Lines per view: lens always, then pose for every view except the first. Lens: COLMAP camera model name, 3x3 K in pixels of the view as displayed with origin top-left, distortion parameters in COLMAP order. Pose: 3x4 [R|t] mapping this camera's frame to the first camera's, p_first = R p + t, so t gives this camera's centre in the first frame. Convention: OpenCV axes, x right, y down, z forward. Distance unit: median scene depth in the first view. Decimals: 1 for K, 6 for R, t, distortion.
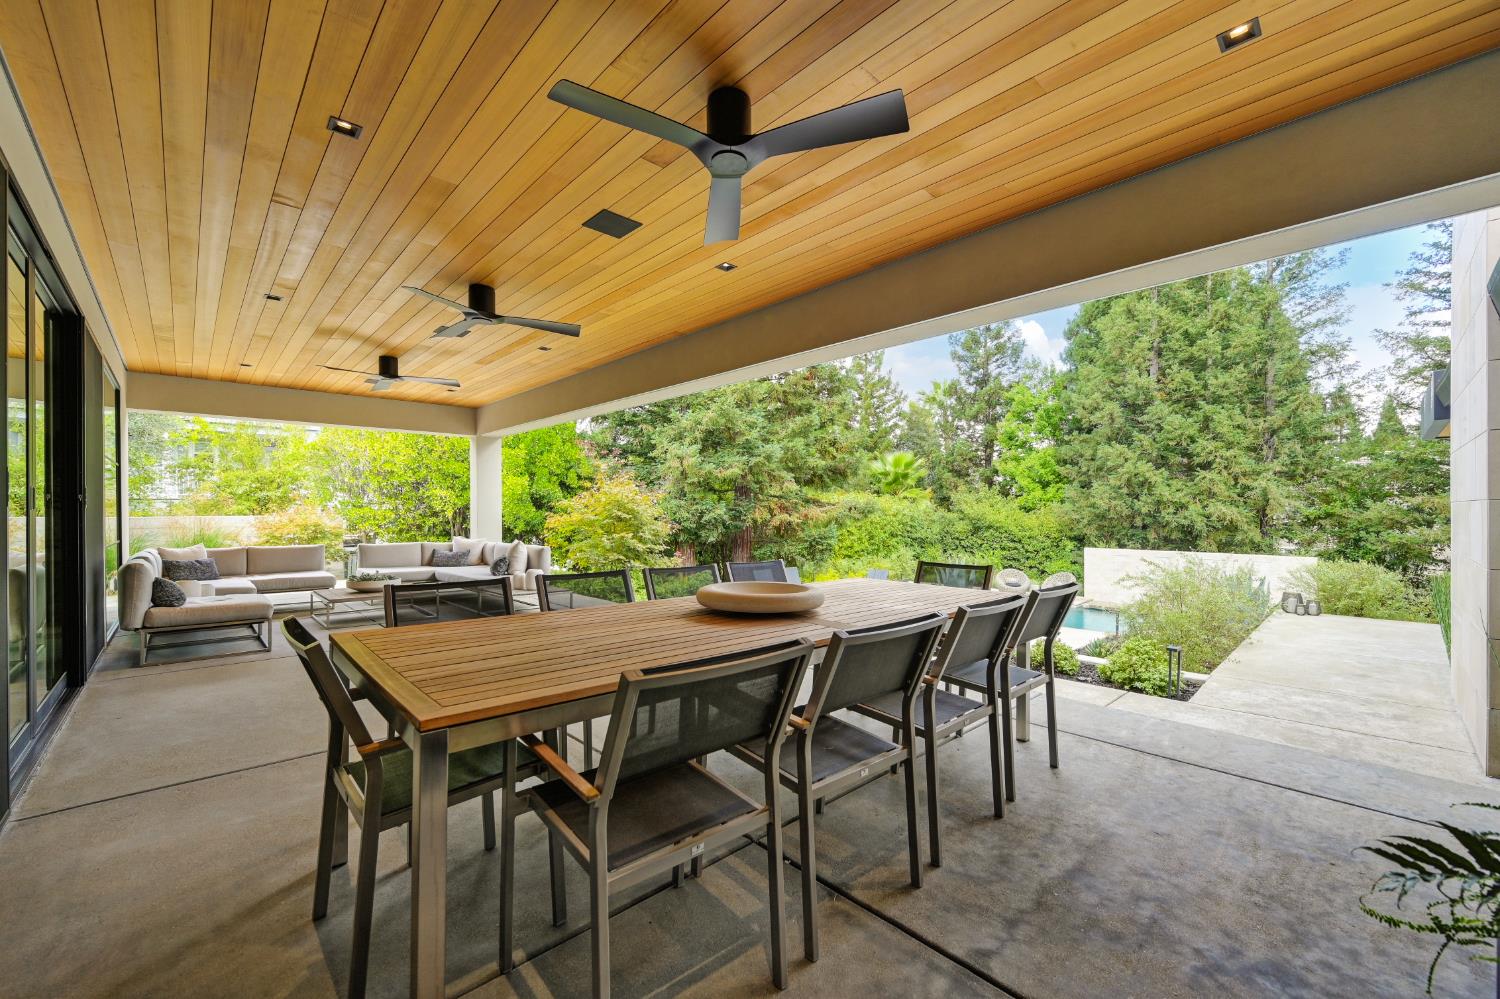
lens RADIAL K [[599.5, 0, 752.2], [0, 599.5, 511.9], [0, 0, 1]] dist [0.002689, 0.000121]
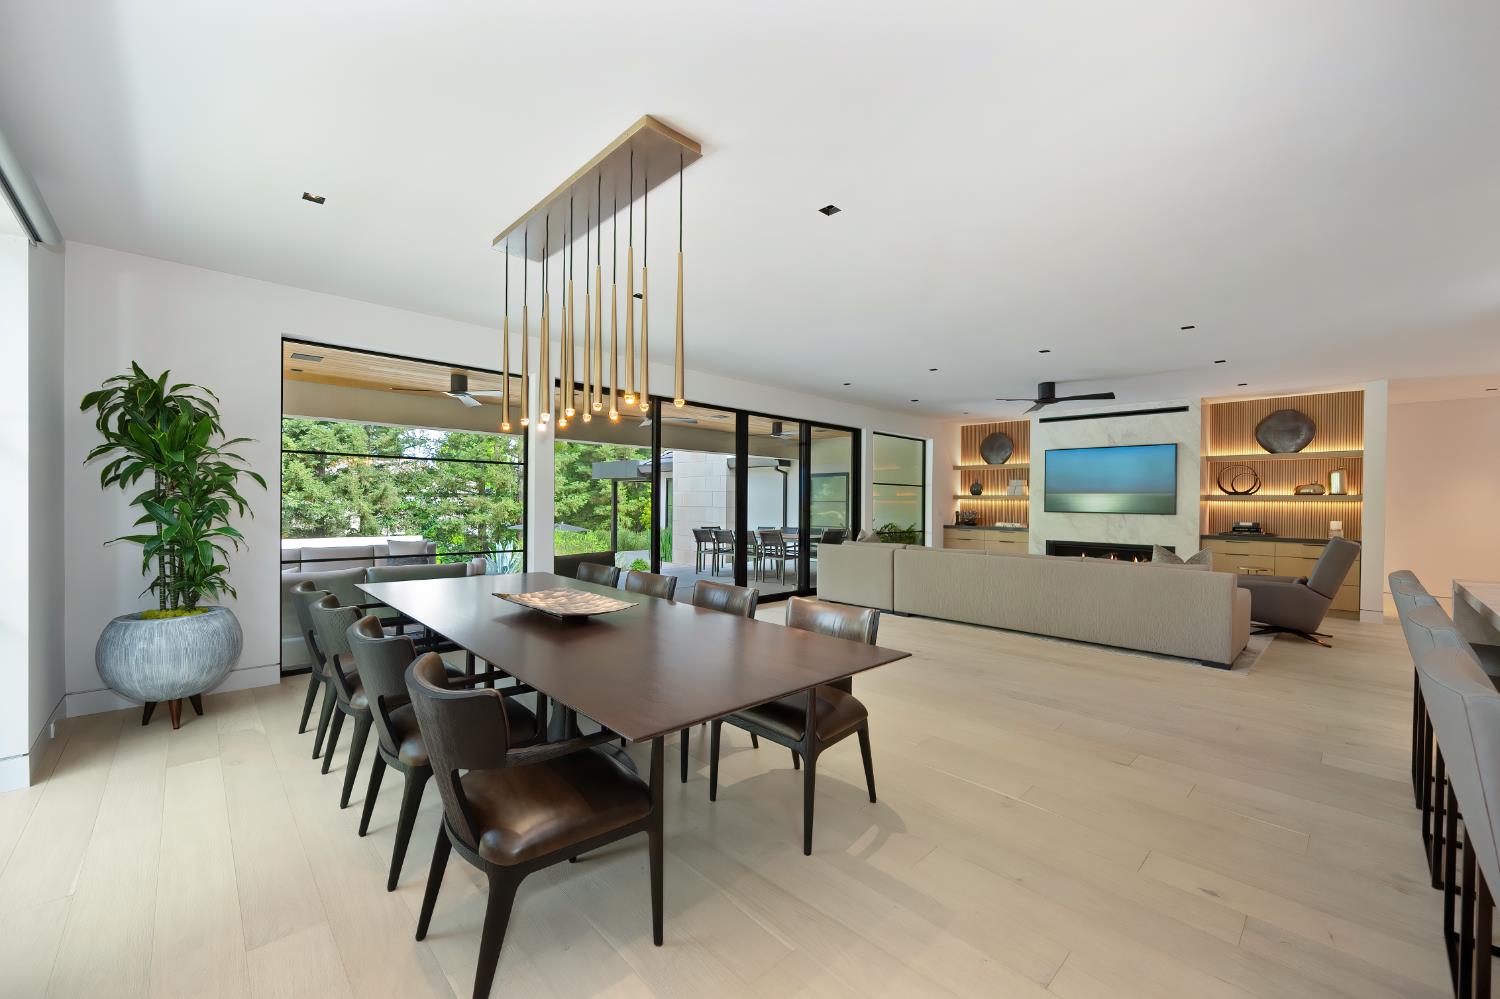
lens RADIAL K [[593.4, 0, 755.5], [0, 593.4, 506.7], [0, 0, 1]] dist [-0.000127, -0.000198]
pose [[-0.003217, -0.002135, 0.999993, -0.494671], [-0.004286, 0.999989, 0.002121, -0.004161], [-0.999986, -0.004279, -0.003226, 0.129714]]
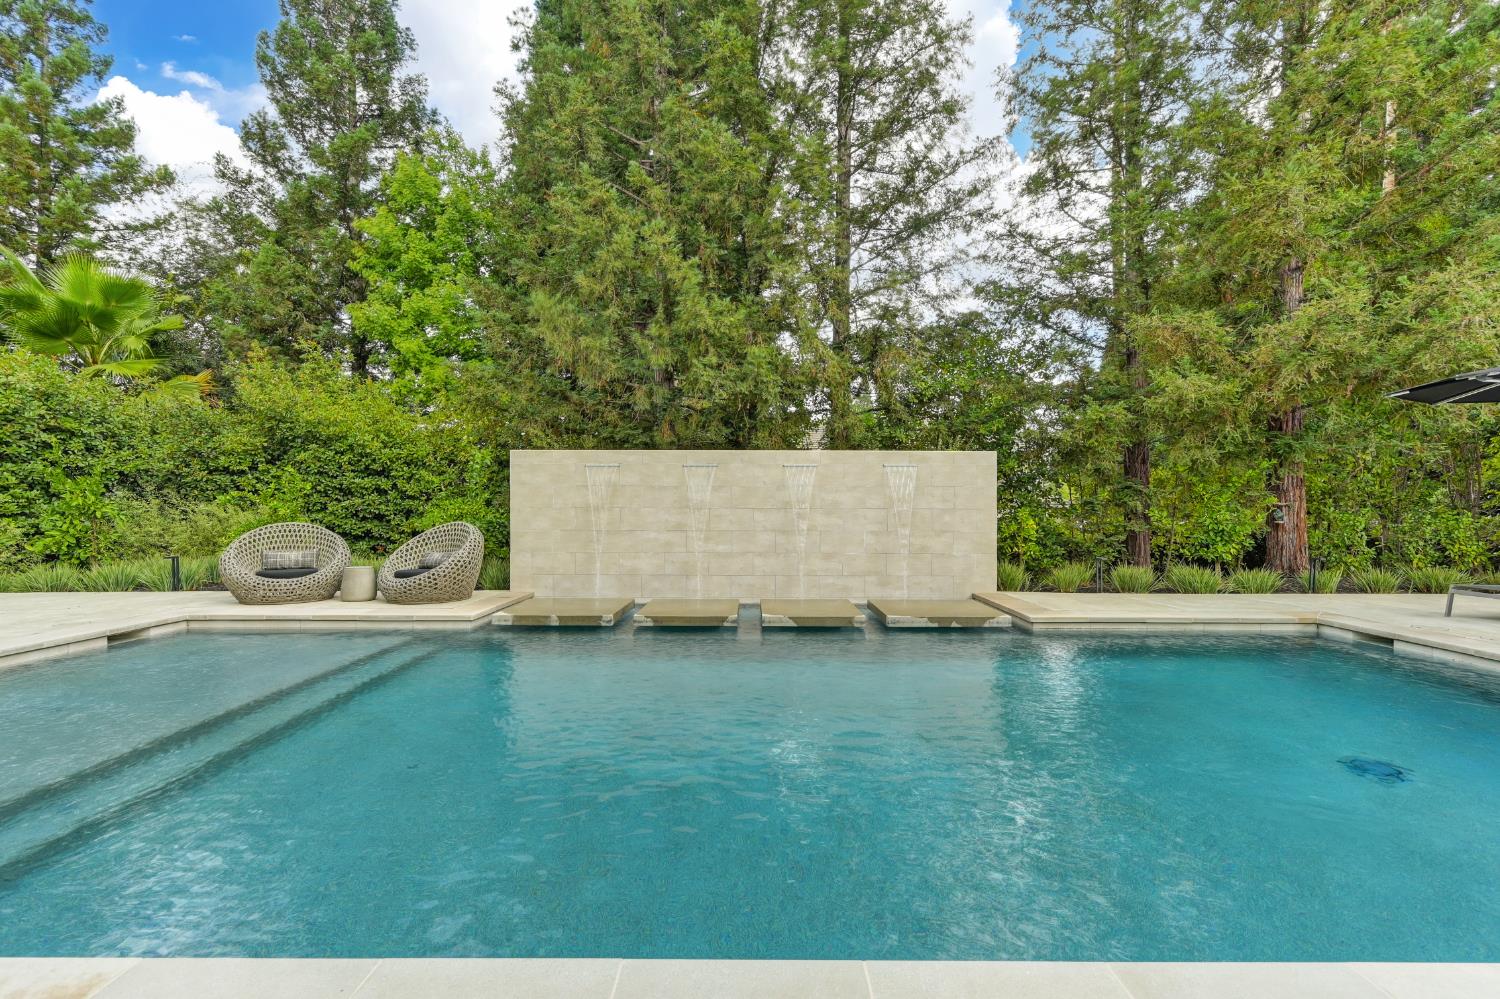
lens RADIAL K [[619.3, 0, 754.7], [0, 619.3, 506.4], [0, 0, 1]] dist [-0.000180, -0.000021]
pose [[0.685844, 0.001195, 0.727748, 0.413819], [-0.000364, 0.999999, -0.001299, 0.098684], [-0.727749, 0.000626, 0.685844, 0.694542]]
